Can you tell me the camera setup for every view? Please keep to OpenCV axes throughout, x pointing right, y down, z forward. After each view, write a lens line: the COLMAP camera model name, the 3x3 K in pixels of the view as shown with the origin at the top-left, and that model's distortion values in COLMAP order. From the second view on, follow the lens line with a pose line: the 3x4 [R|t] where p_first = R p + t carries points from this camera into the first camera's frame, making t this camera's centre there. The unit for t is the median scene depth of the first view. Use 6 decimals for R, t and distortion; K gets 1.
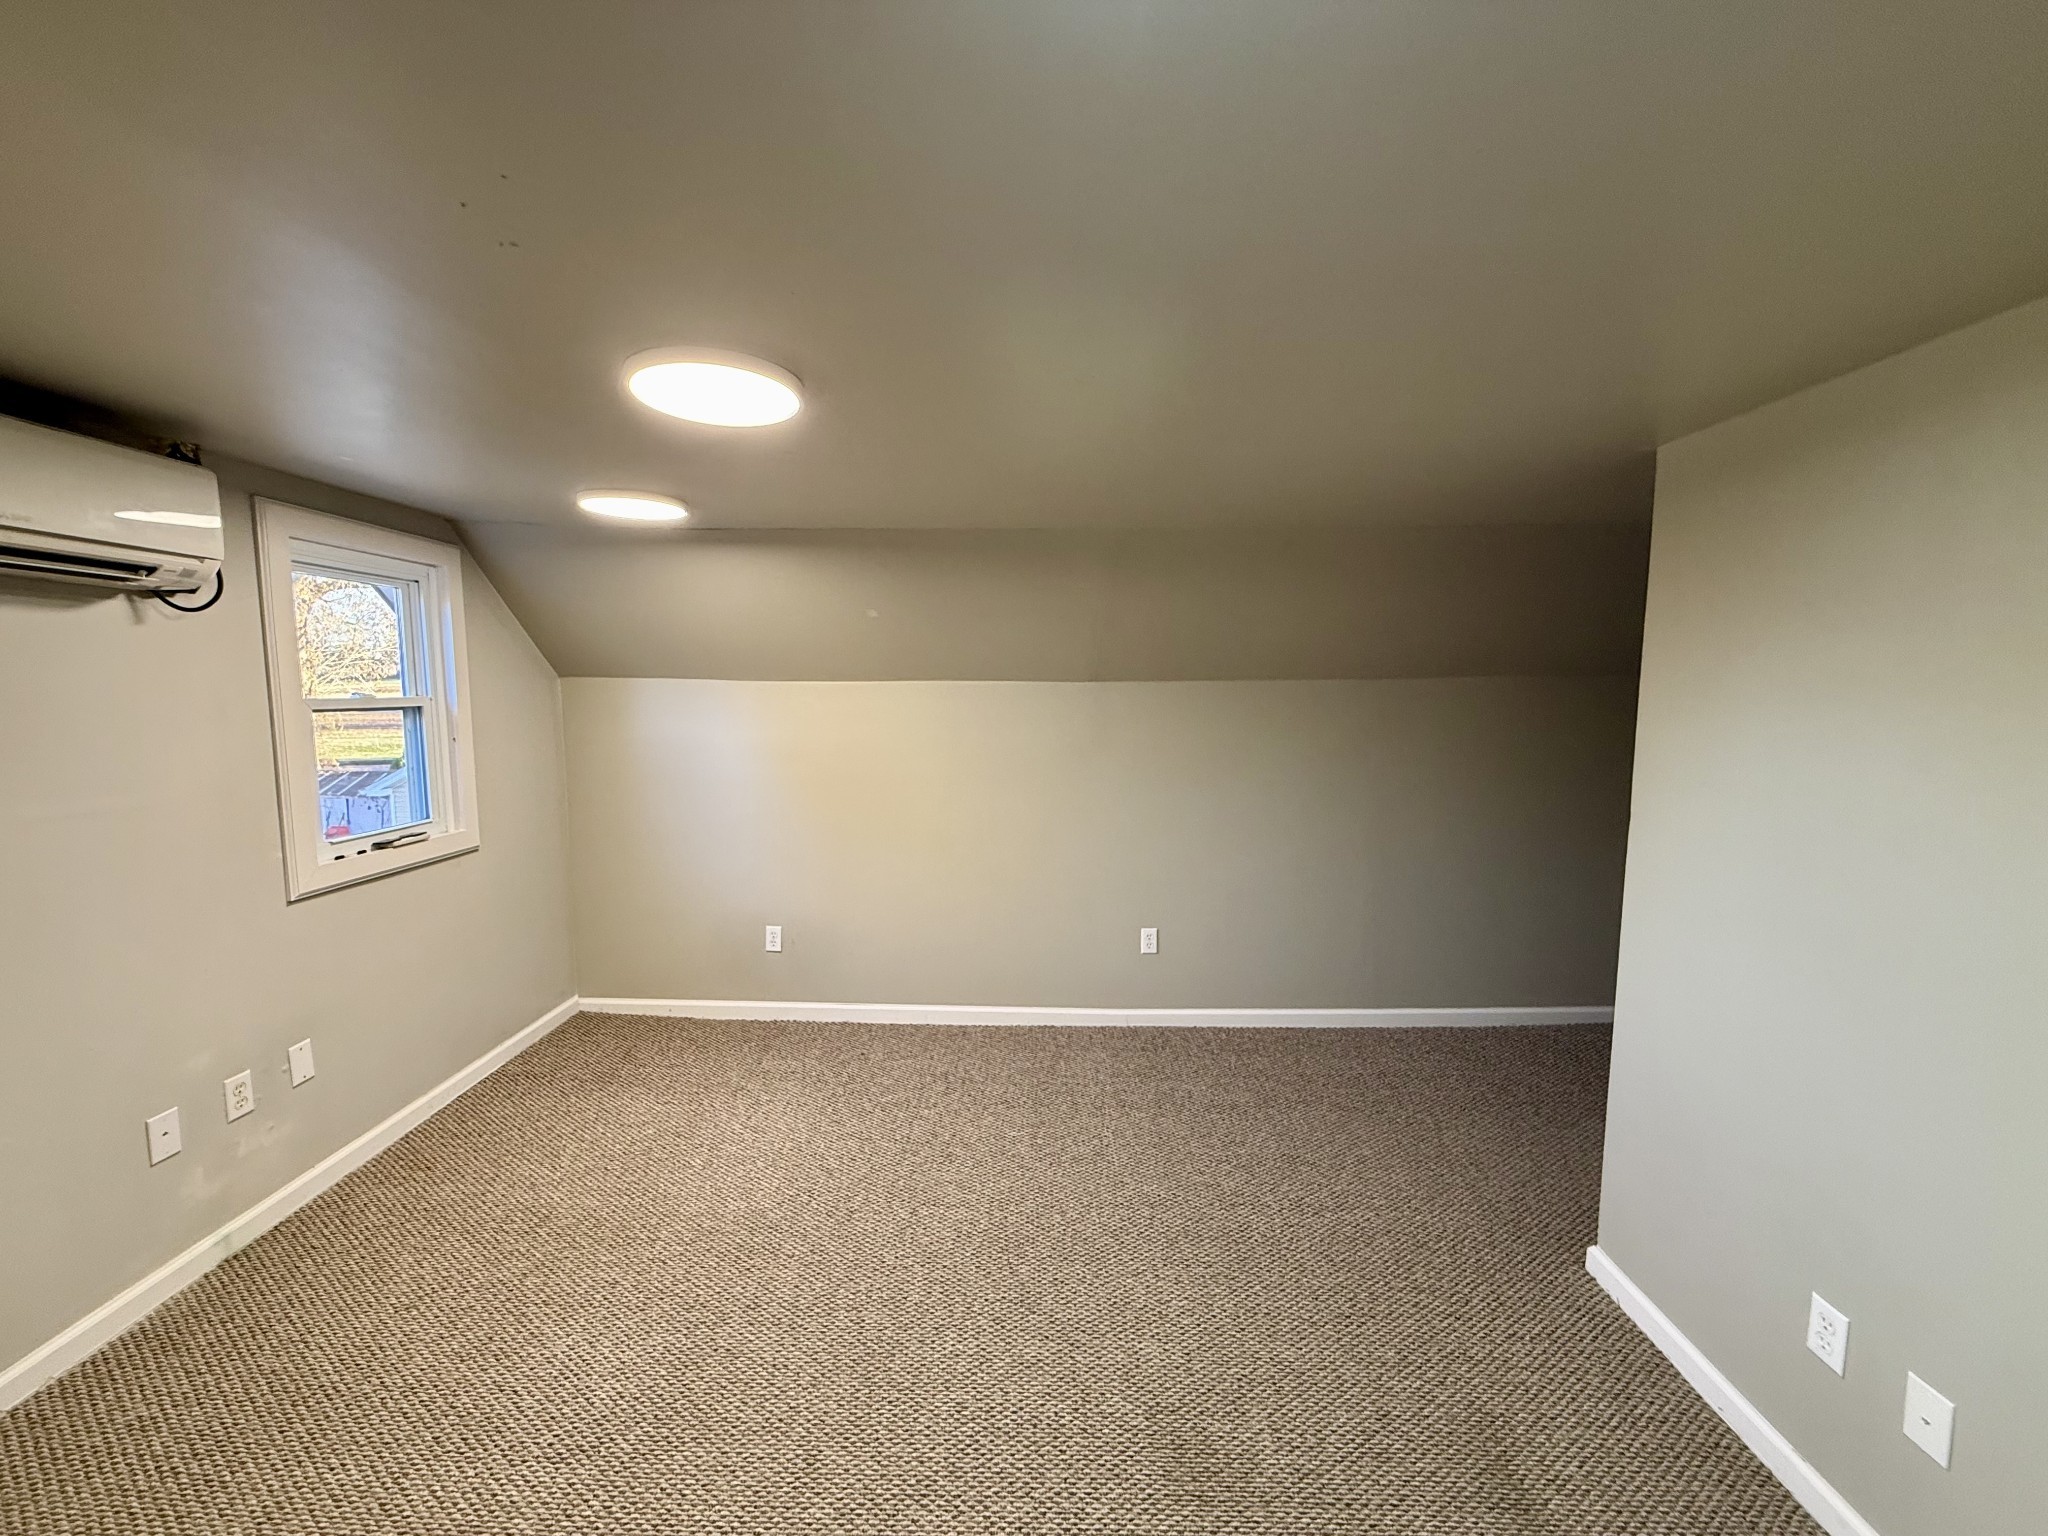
lens RADIAL K [[820.1, 0, 1025.7], [0, 820.1, 771.8], [0, 0, 1]] dist [0.000732, 0.000052]
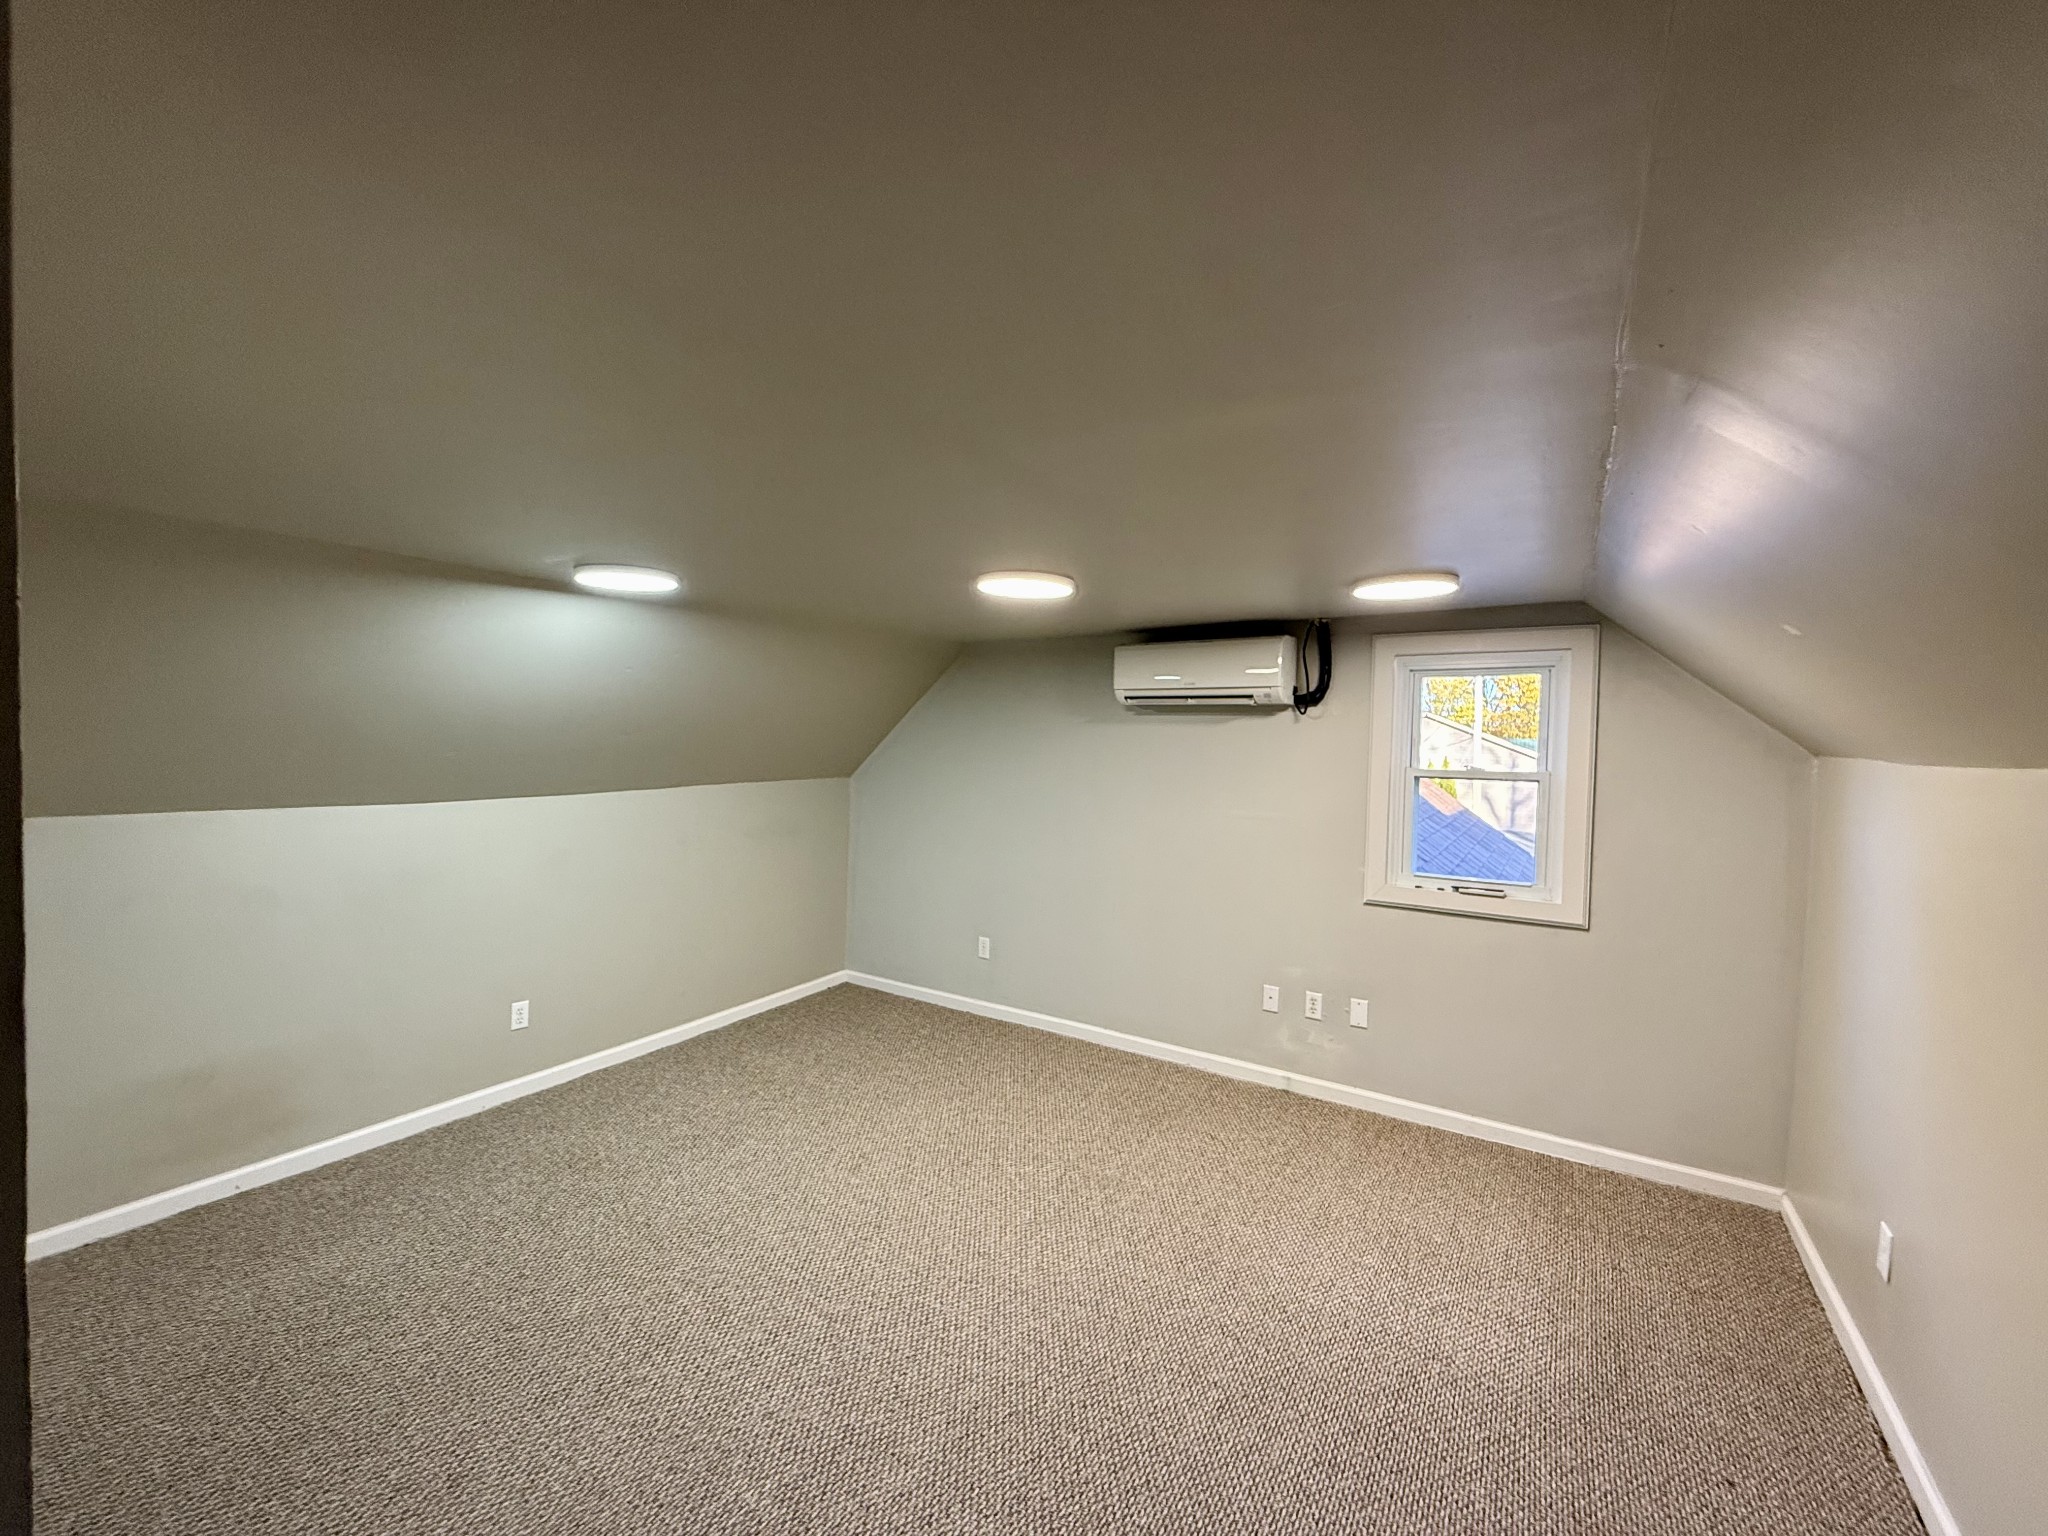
lens RADIAL K [[820.1, 0, 1025.5], [0, 820.1, 763.1], [0, 0, 1]] dist [0.000732, 0.000052]
pose [[-0.538363, 0.011564, -0.842634, 0.695755], [-0.104455, 0.991279, 0.080341, -0.150251], [0.836214, 0.131271, -0.532460, 1.277869]]
